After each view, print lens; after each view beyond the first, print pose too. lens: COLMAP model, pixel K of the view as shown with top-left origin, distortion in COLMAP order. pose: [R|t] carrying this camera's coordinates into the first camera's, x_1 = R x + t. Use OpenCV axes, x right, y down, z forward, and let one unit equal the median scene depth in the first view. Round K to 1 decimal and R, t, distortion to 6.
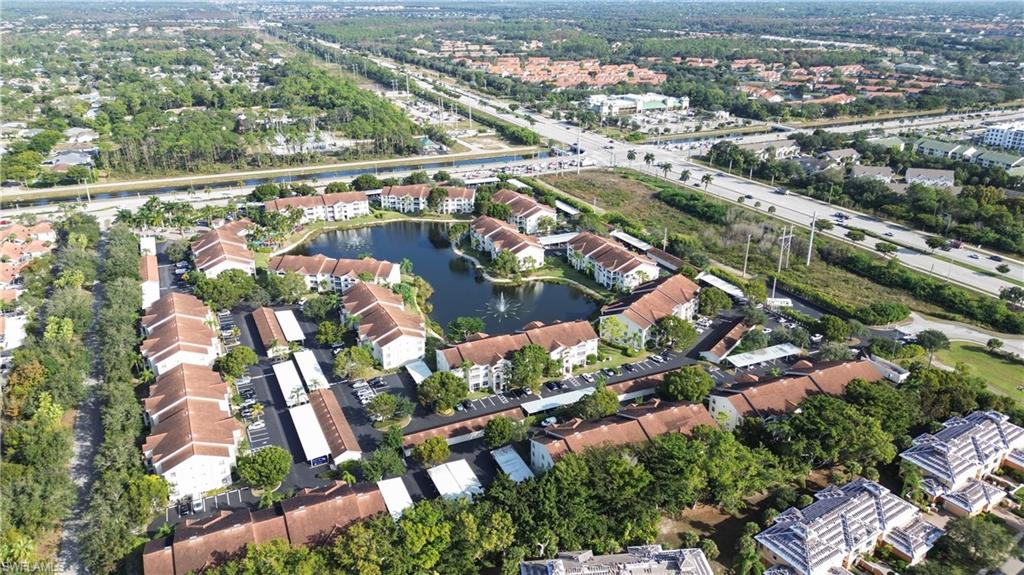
lens RADIAL K [[727.7, 0, 516.2], [0, 727.7, 288.4], [0, 0, 1]] dist [0.067458, -0.077124]
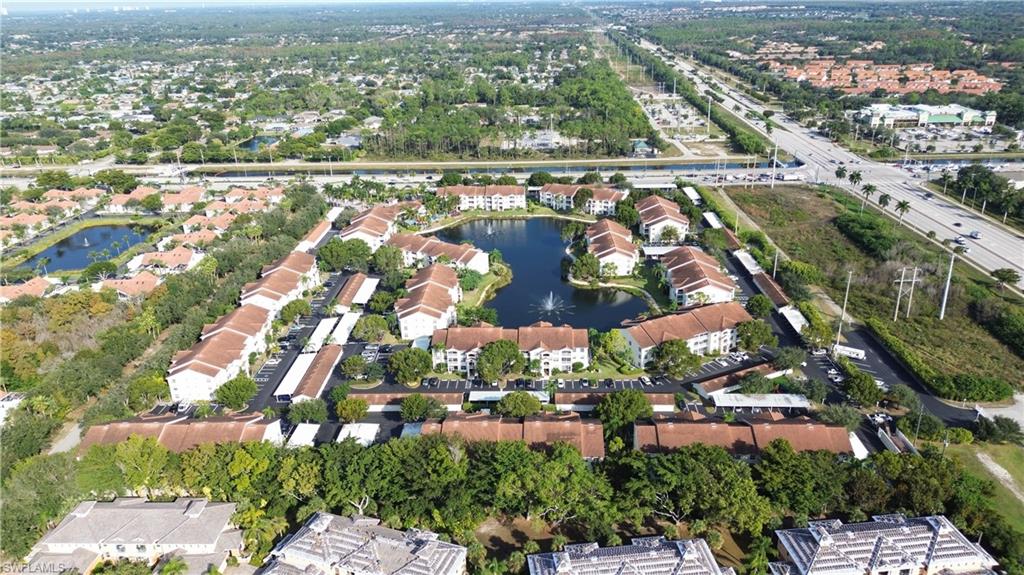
lens RADIAL K [[727.7, 0, 516.2], [0, 727.7, 288.4], [0, 0, 1]] dist [0.067458, -0.077124]
pose [[0.889340, 0.147631, -0.432757, 0.295885], [-0.148335, 0.988408, 0.032350, -0.019339], [0.432516, 0.035422, 0.900930, 0.041899]]
